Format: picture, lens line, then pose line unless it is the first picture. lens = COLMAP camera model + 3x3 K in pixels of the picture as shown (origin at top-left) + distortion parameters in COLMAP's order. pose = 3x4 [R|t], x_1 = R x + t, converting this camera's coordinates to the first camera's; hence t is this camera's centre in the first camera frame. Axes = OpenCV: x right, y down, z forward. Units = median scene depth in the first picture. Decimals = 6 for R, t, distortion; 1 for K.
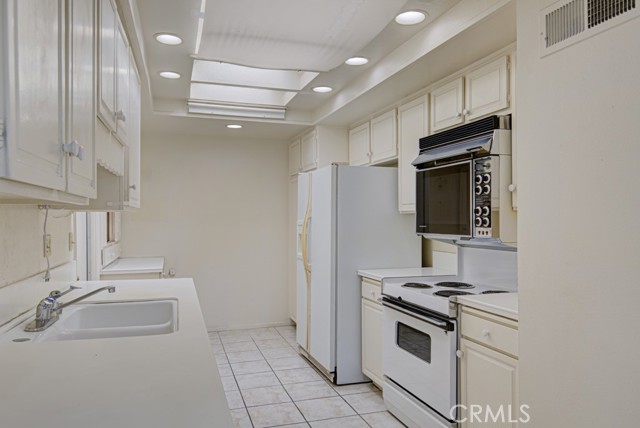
lens RADIAL K [[433.8, 0, 319.6], [0, 433.8, 222.9], [0, 0, 1]] dist [0.049896, -0.001190]
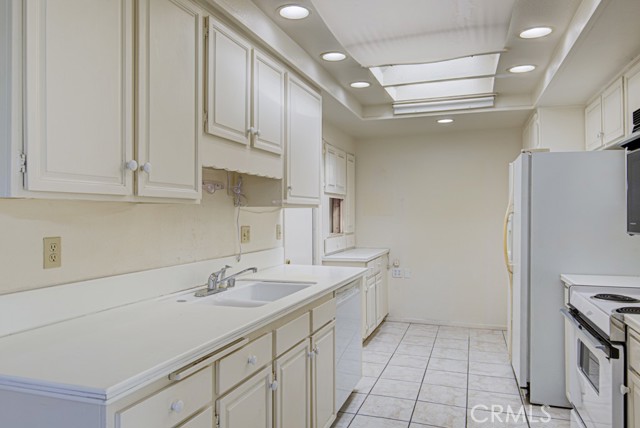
lens RADIAL K [[444.1, 0, 366.6], [0, 444.1, 211.6], [0, 0, 1]] dist [-0.004681, -0.005838]
pose [[0.818771, -0.003488, -0.574109, 0.282505], [-0.004345, 0.999915, -0.012271, -0.001048], [0.574103, 0.012541, 0.818687, 0.079628]]
